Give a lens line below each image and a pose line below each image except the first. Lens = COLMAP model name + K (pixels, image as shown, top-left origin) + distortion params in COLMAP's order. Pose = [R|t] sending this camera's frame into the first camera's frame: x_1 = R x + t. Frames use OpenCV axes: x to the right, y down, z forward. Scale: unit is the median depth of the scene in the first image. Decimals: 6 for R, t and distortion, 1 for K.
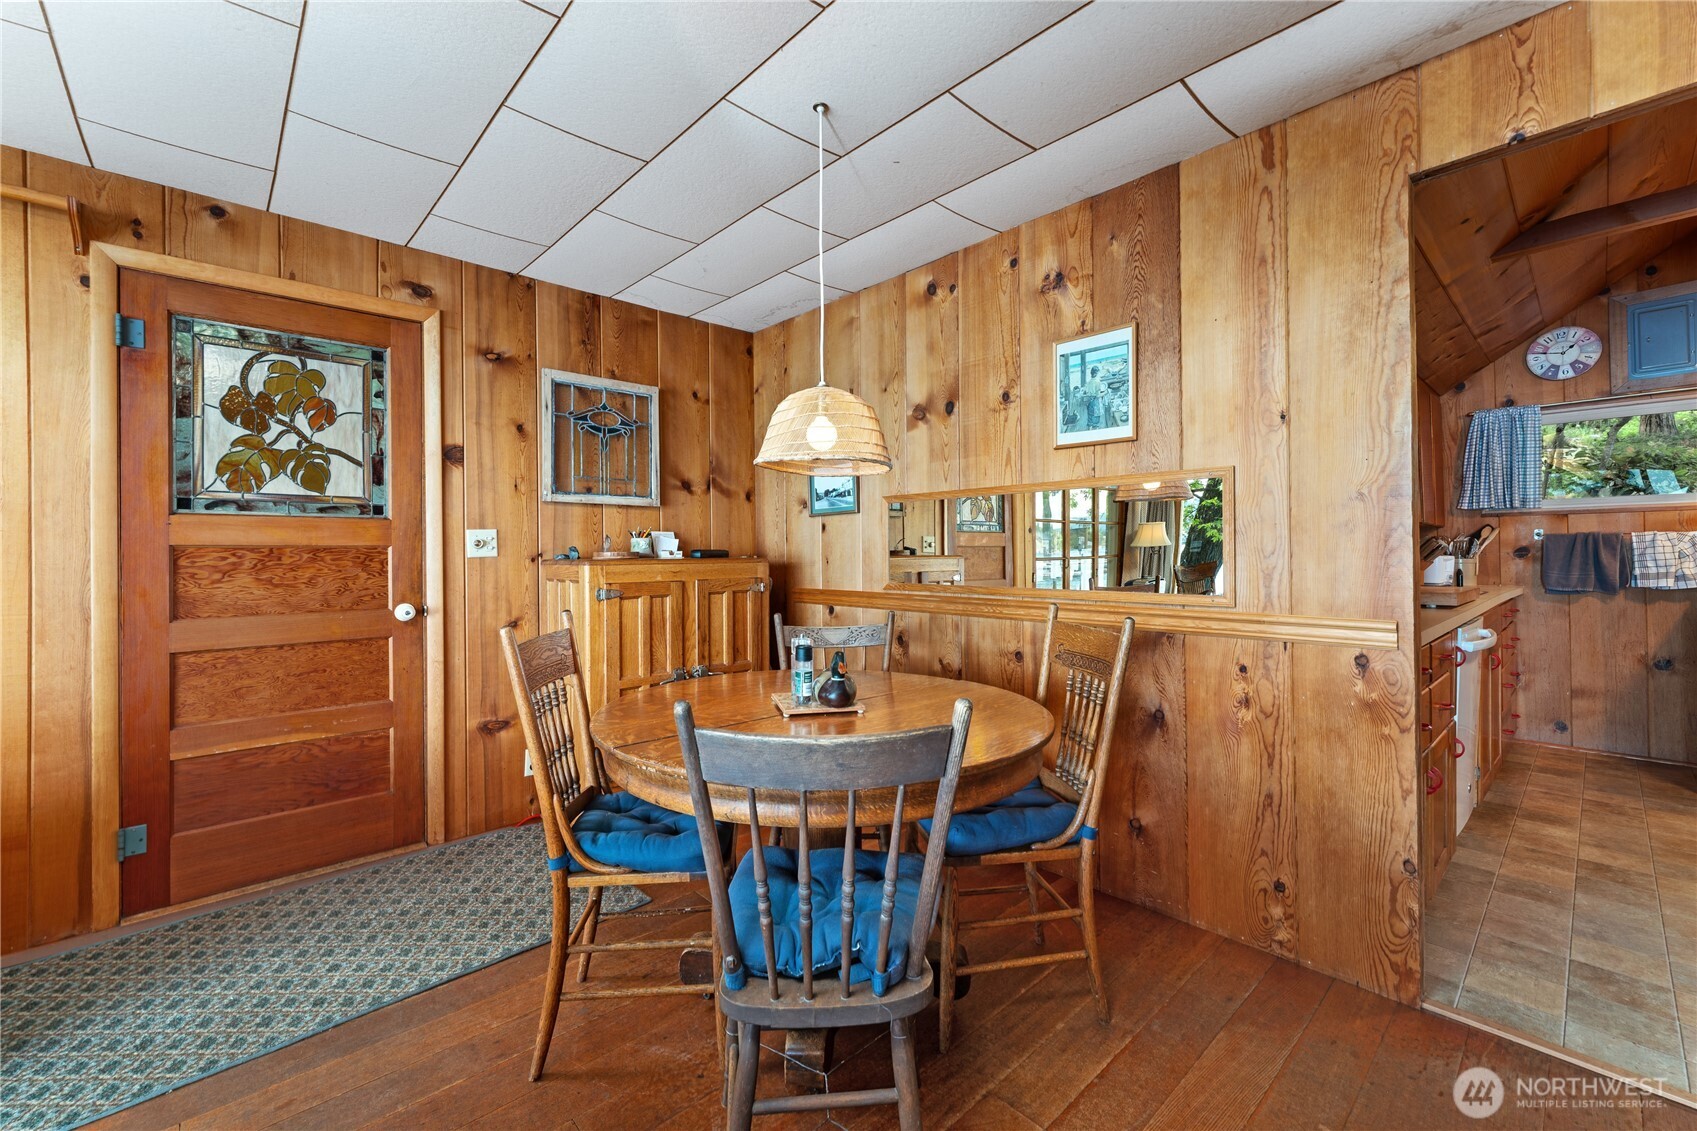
lens RADIAL K [[676.1, 0, 845.6], [0, 676.1, 548.9], [0, 0, 1]] dist [-0.001863, -0.000215]
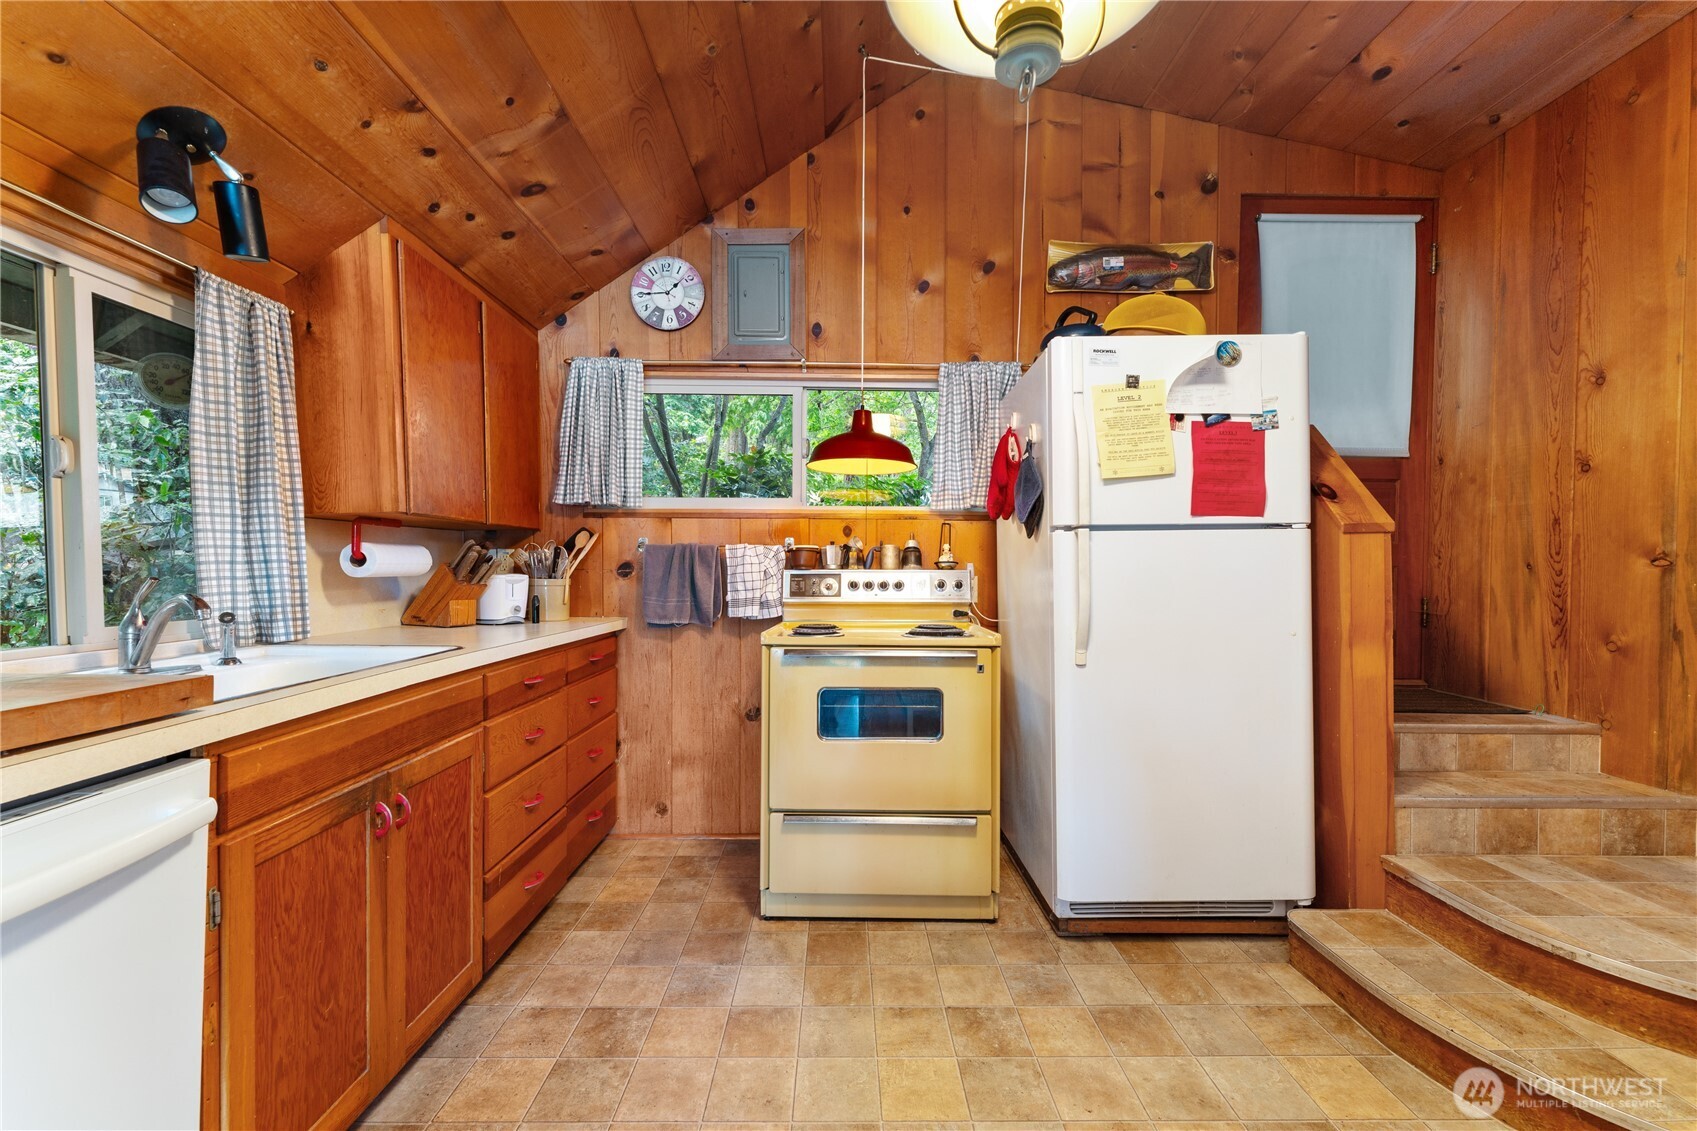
lens RADIAL K [[676.1, 0, 846.2], [0, 676.1, 567.2], [0, 0, 1]] dist [-0.001863, -0.000215]
pose [[0.665706, -0.002256, 0.746211, 0.656148], [-0.015179, 0.999748, 0.016564, -0.013162], [-0.746060, -0.022354, 0.665503, 0.374882]]
